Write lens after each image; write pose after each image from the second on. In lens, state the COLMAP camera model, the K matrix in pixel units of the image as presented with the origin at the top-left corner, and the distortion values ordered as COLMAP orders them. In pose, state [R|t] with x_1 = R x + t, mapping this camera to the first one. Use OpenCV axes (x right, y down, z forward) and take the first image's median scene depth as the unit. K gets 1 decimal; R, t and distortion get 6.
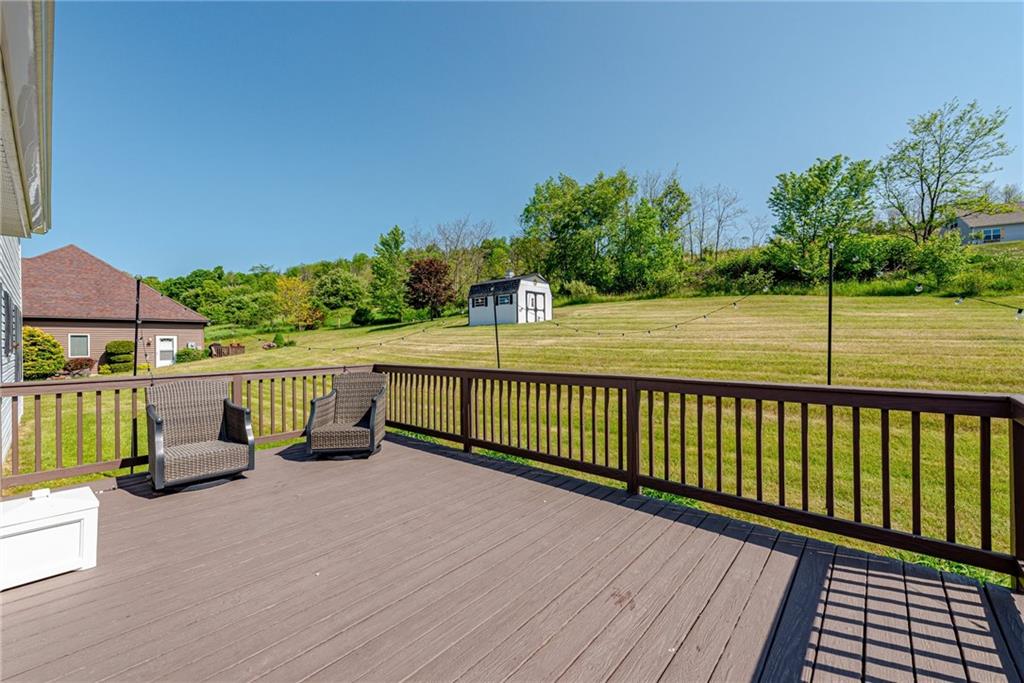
lens RADIAL K [[408.2, 0, 515.0], [0, 408.2, 339.1], [0, 0, 1]] dist [0.015797, -0.001171]
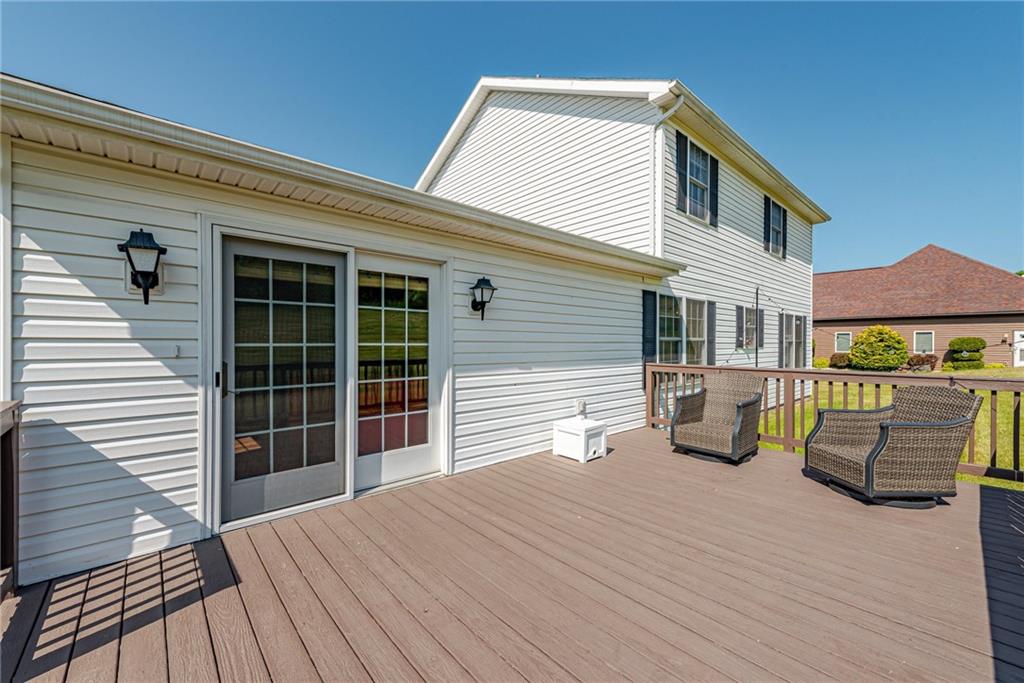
lens RADIAL K [[408.2, 0, 515.6], [0, 408.2, 344.6], [0, 0, 1]] dist [0.015797, -0.001171]
pose [[-0.109395, 0.015790, -0.993873, 0.089669], [0.006589, 0.999863, 0.015160, -0.000460], [0.993977, -0.004891, -0.109484, 0.100841]]
